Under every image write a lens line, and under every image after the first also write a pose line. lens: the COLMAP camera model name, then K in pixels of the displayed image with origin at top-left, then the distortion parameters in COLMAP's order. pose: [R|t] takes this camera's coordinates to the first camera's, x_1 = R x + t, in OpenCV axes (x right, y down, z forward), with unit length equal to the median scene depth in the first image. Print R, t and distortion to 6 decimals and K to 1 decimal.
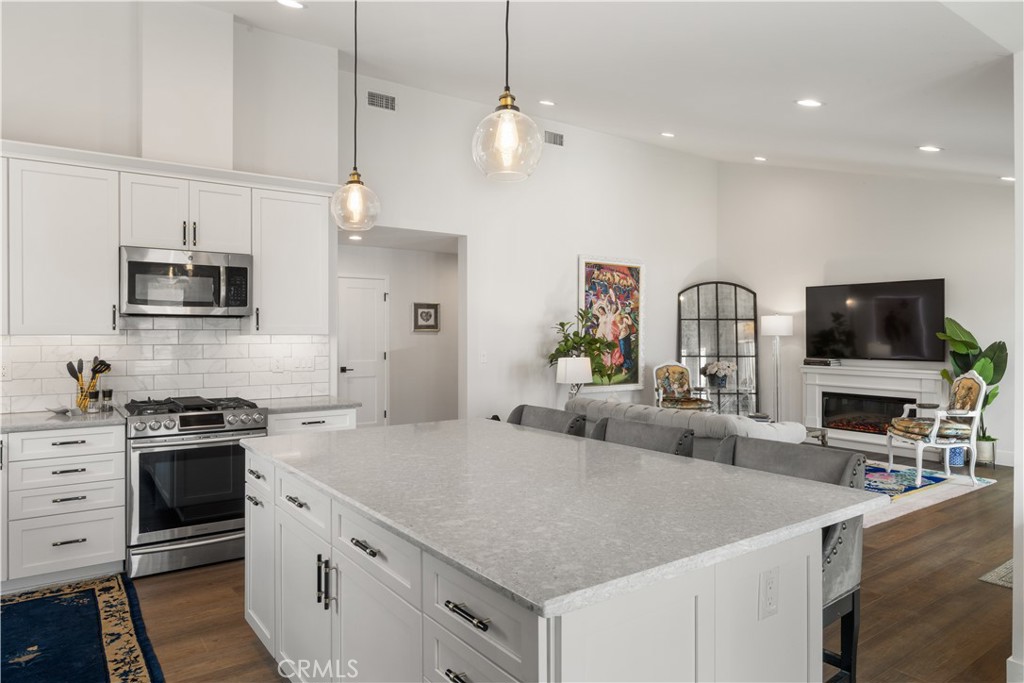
lens RADIAL K [[659.1, 0, 512.8], [0, 659.1, 337.0], [0, 0, 1]] dist [0.000616, 0.000219]
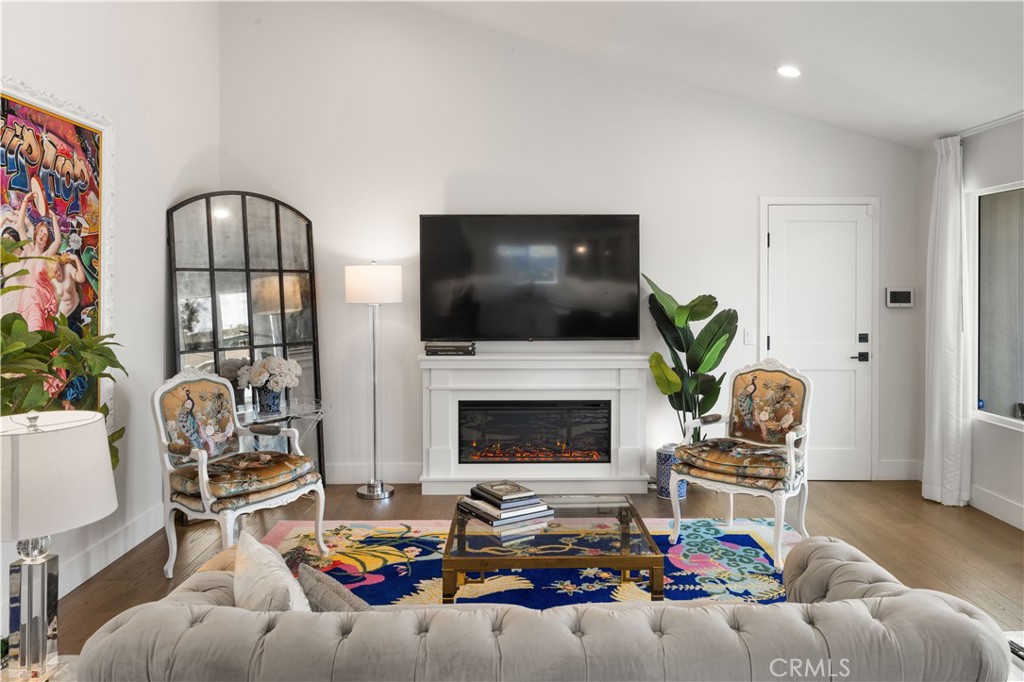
lens RADIAL K [[756.2, 0, 524.8], [0, 756.2, 292.5], [0, 0, 1]] dist [-0.000695, 0.000536]
pose [[0.564363, -0.011592, 0.825445, -0.033133], [0.005979, 0.999933, 0.009954, -0.015722], [-0.825505, -0.000683, 0.564395, 0.560044]]
